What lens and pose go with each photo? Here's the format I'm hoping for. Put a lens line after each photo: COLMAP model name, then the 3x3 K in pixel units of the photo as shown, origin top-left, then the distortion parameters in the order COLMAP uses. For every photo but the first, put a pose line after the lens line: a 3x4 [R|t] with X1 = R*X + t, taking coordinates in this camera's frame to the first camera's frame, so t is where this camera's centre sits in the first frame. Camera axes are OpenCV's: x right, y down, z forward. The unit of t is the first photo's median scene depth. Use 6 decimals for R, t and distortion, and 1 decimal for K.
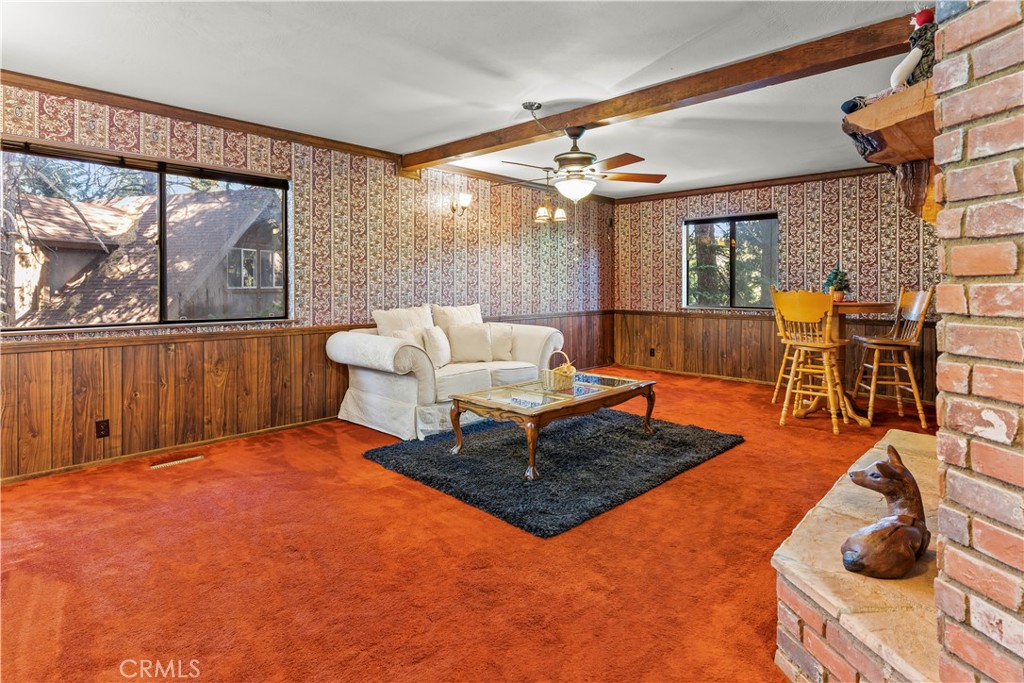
lens RADIAL K [[532.3, 0, 512.2], [0, 532.3, 281.7], [0, 0, 1]] dist [0.001353, 0.000068]
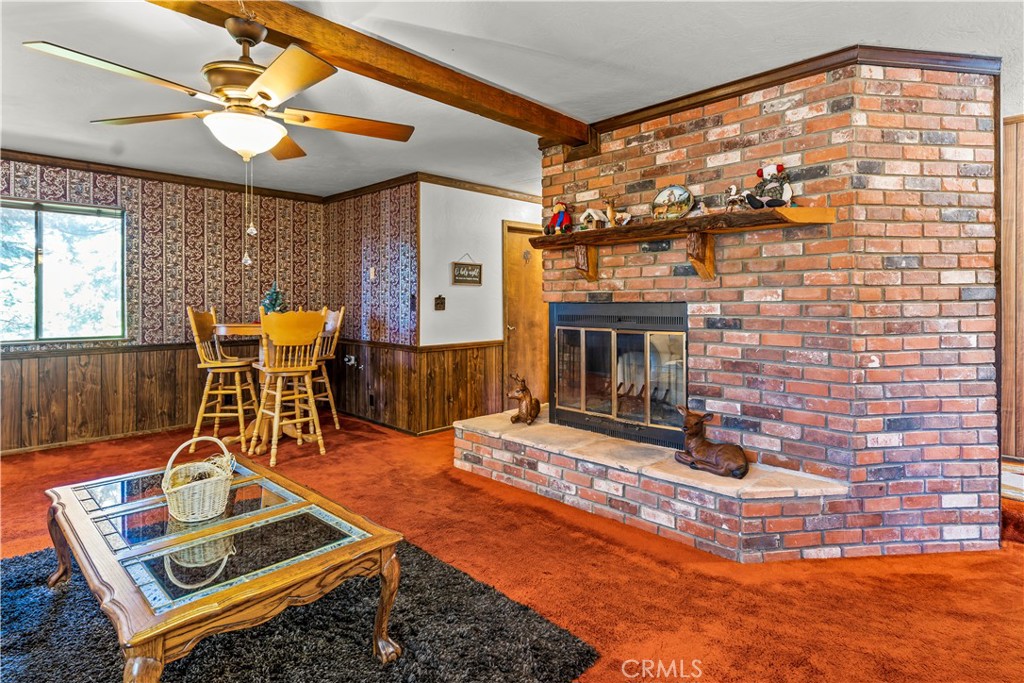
lens RADIAL K [[527.8, 0, 513.3], [0, 527.8, 299.3], [0, 0, 1]] dist [0.002091, -0.000010]
pose [[0.012427, 0.006988, 0.999898, -0.351176], [-0.003217, 0.999971, -0.006948, 0.000743], [-0.999918, -0.003130, 0.012449, 0.587414]]
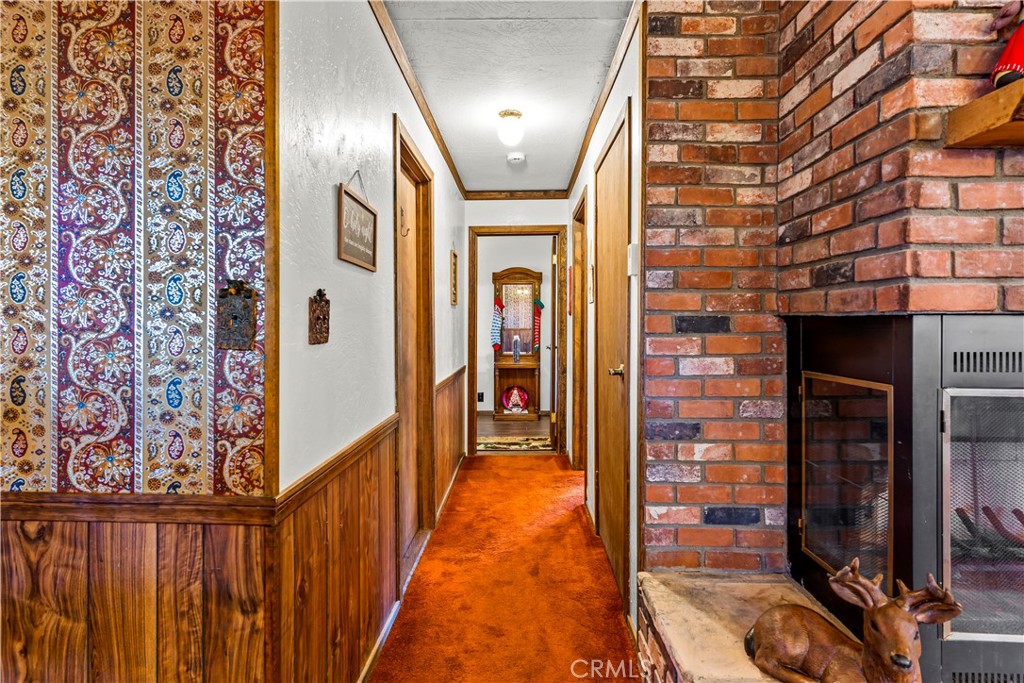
lens RADIAL K [[514.8, 0, 515.3], [0, 514.8, 328.0], [0, 0, 1]] dist [0.005670, -0.000340]
pose [[-0.675934, 0.001644, 0.736960, 0.433183], [-0.002475, 0.999987, -0.004500, 0.008132], [-0.736958, -0.004866, -0.675921, 0.869407]]
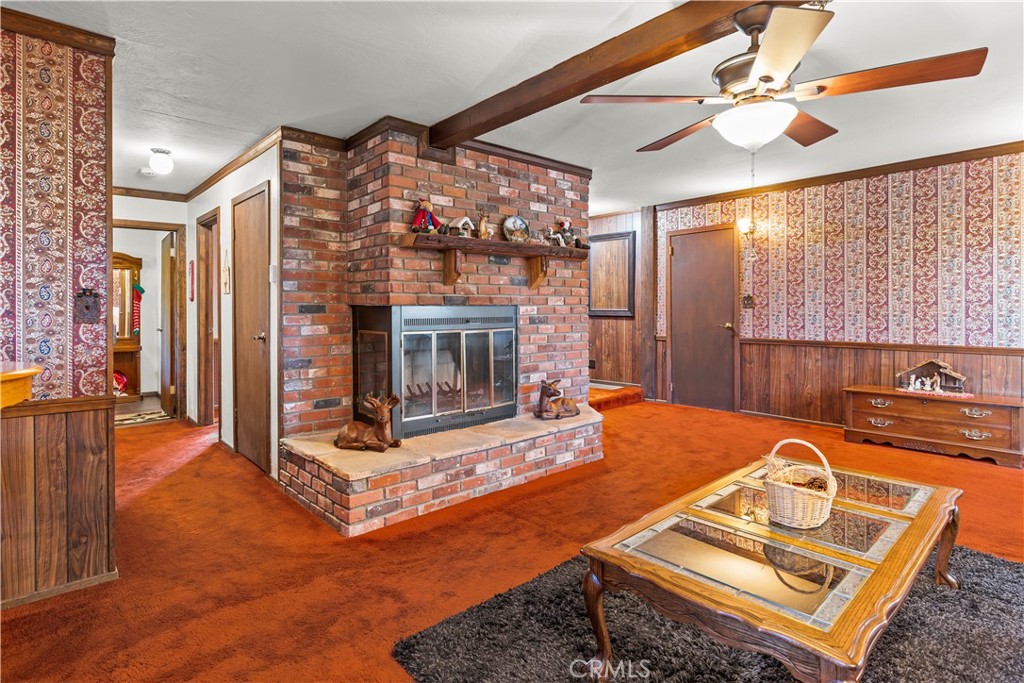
lens RADIAL K [[526.1, 0, 512.4], [0, 526.1, 311.1], [0, 0, 1]] dist [0.002067, 0.000137]
pose [[-0.996904, 0.008701, 0.078140, 0.262763], [0.008575, 0.999961, -0.001952, 0.010517], [-0.078154, -0.001276, -0.996940, 1.267538]]
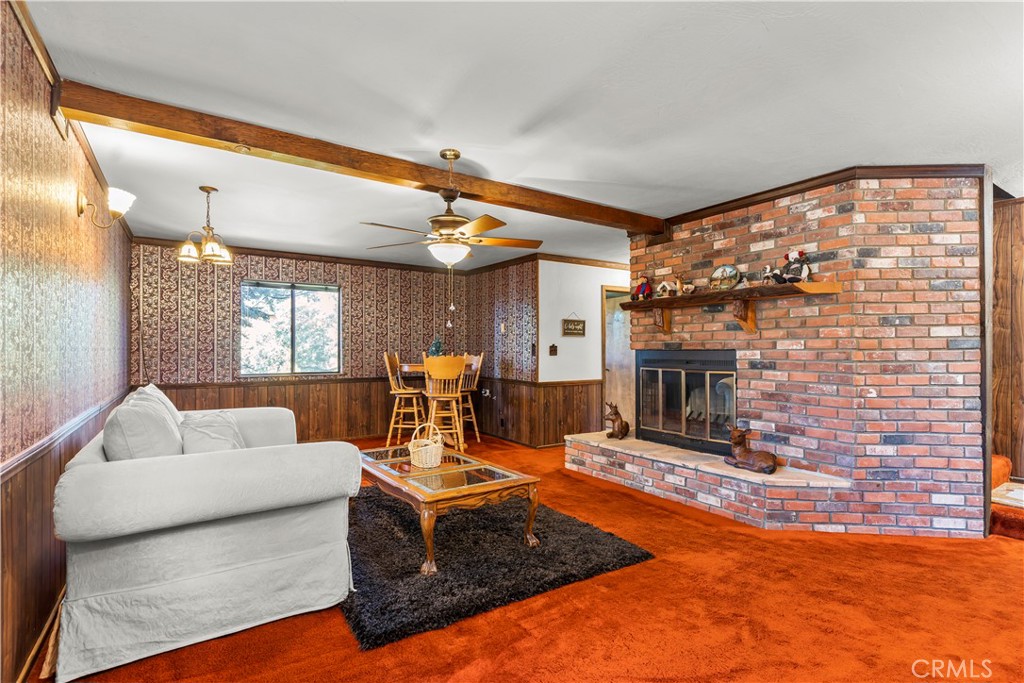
lens RADIAL K [[489.6, 0, 509.8], [0, 489.6, 343.8], [0, 0, 1]] dist [0.001219, -0.000345]
pose [[0.223768, 0.013970, 0.974542, -0.597475], [-0.005984, 0.999898, -0.012959, 0.002110], [-0.974624, -0.002932, 0.223829, 0.568521]]
